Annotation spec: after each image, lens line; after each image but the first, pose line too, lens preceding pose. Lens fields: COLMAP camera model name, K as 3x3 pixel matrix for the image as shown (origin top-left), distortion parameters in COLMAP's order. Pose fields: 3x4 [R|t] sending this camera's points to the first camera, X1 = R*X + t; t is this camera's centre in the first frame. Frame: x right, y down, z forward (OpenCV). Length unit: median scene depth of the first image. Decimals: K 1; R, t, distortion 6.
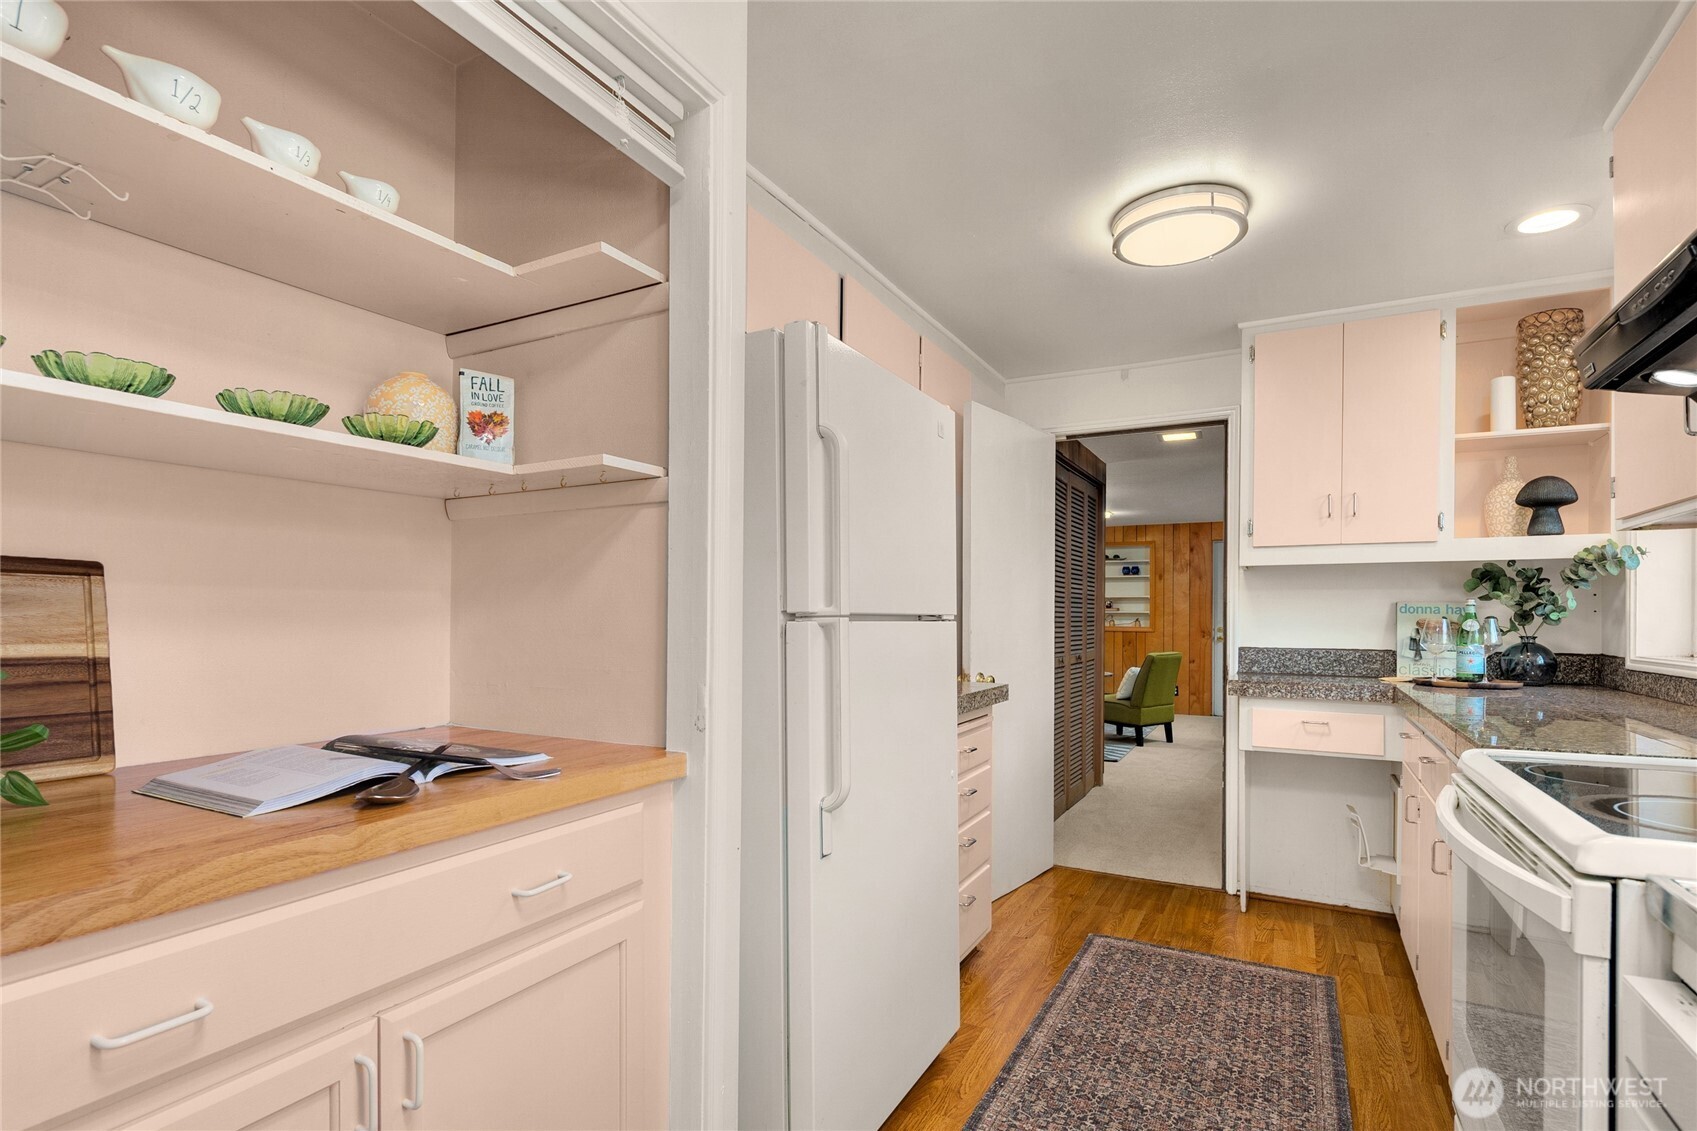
lens RADIAL K [[826.8, 0, 848.1], [0, 826.8, 612.5], [0, 0, 1]] dist [0.000466, -0.000582]
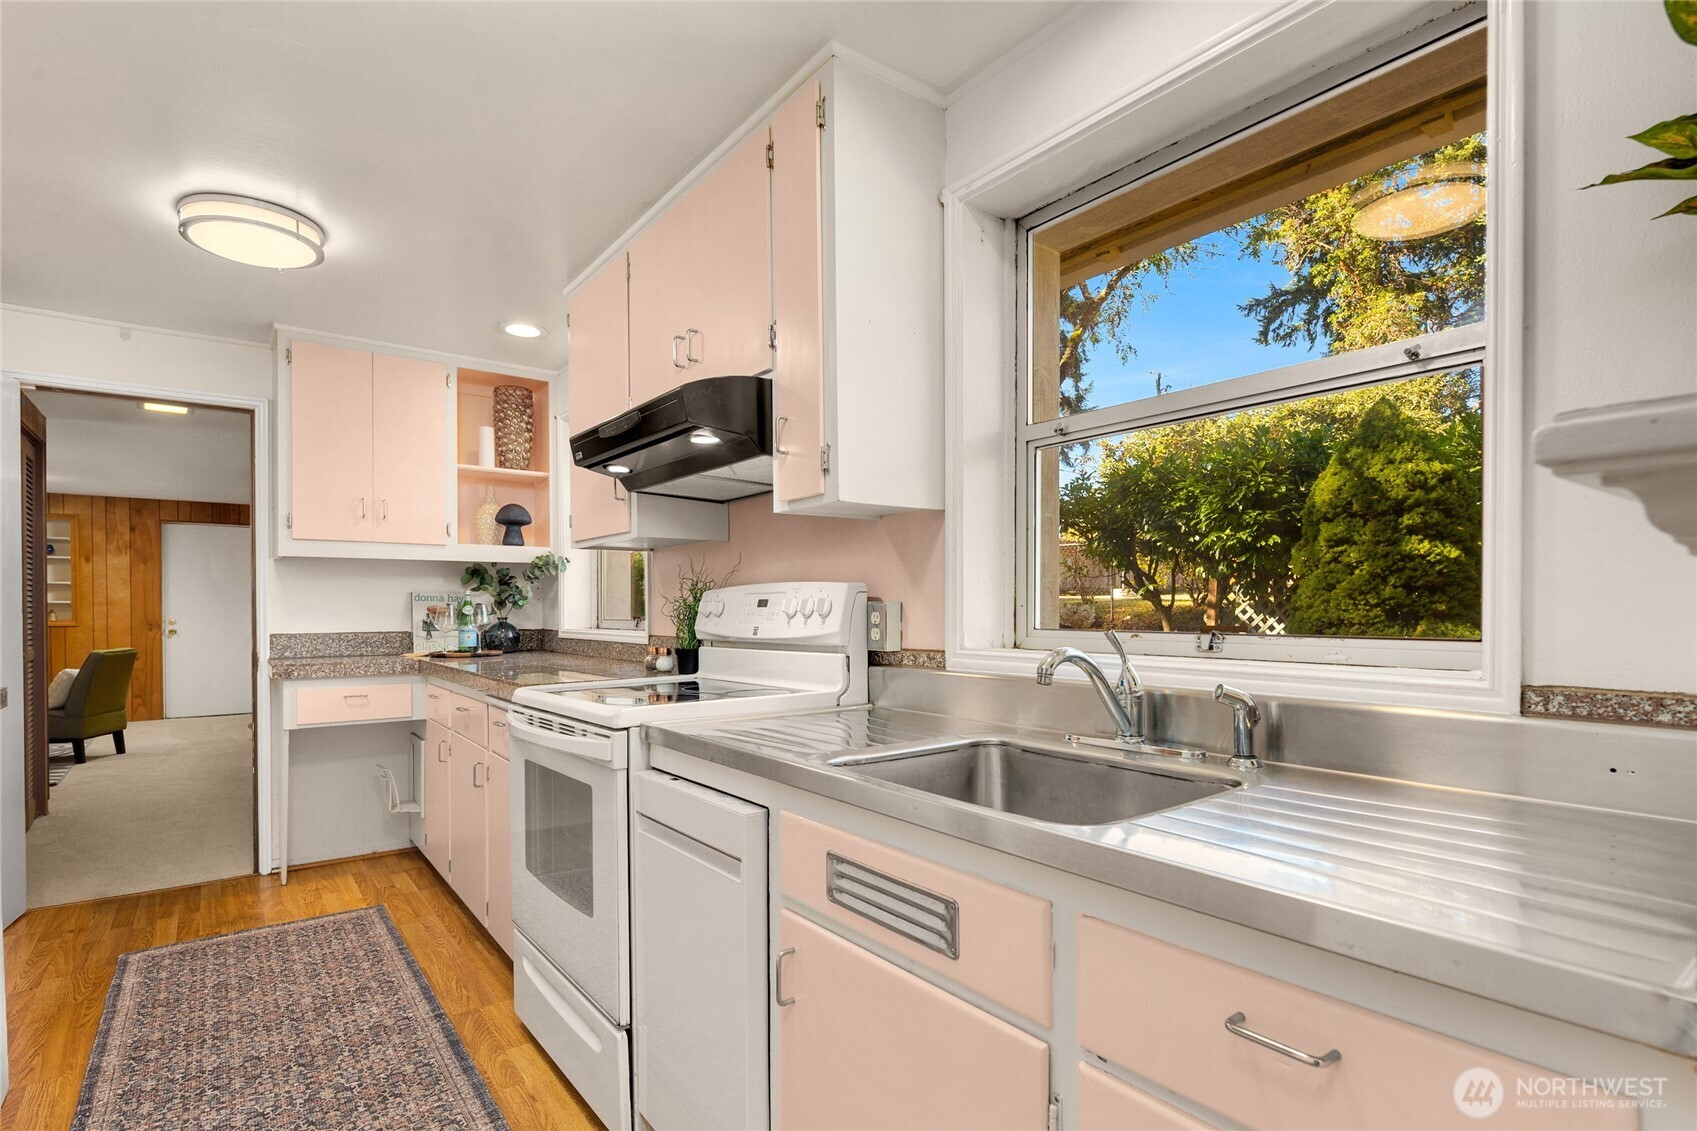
lens RADIAL K [[826.8, 0, 848.1], [0, 826.8, 612.5], [0, 0, 1]] dist [0.000466, -0.000582]
pose [[0.410658, -0.012627, 0.911702, -0.202958], [0.002312, 0.999915, 0.012807, 0.003811], [-0.911786, -0.003151, 0.410653, -0.097280]]
